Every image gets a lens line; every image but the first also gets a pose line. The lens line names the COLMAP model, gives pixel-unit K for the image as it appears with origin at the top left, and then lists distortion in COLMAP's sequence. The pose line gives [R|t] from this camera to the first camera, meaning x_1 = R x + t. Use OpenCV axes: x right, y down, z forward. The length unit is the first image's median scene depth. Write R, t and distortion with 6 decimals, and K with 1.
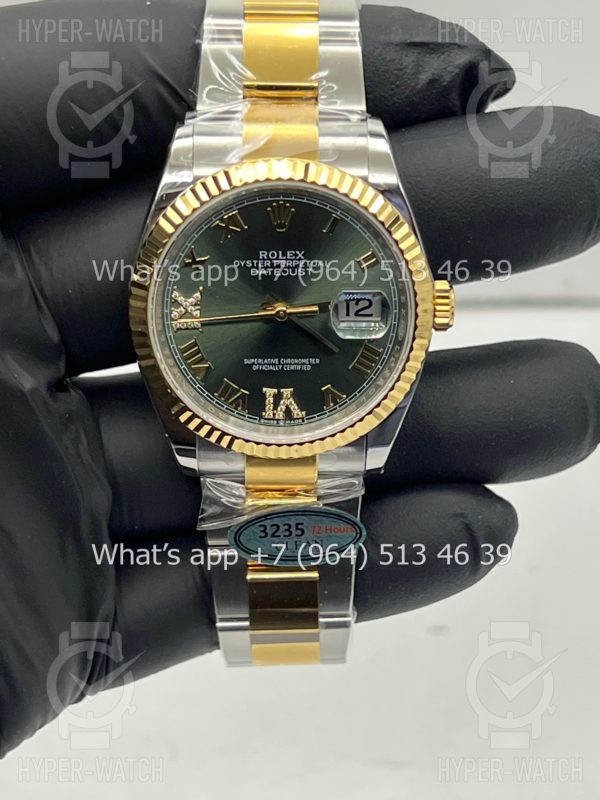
lens RADIAL K [[1964.6, 0, 294.7], [0, 1964.6, 399.9], [0, 0, 1]] dist [0.259902, 0.000000]
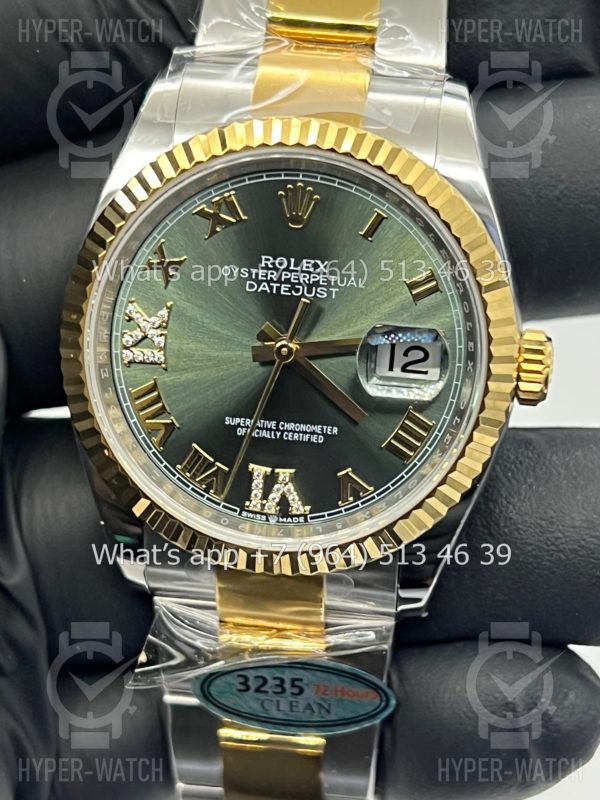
lens RADIAL K [[1964.6, 0, 303.2], [0, 1964.6, 396.0], [0, 0, 1]] dist [0.259902, 0.000000]
pose [[0.990749, 0.092226, -0.099549, 0.065643], [-0.102151, 0.989760, -0.099700, 0.035594], [0.089335, 0.108947, 0.990025, 0.345776]]
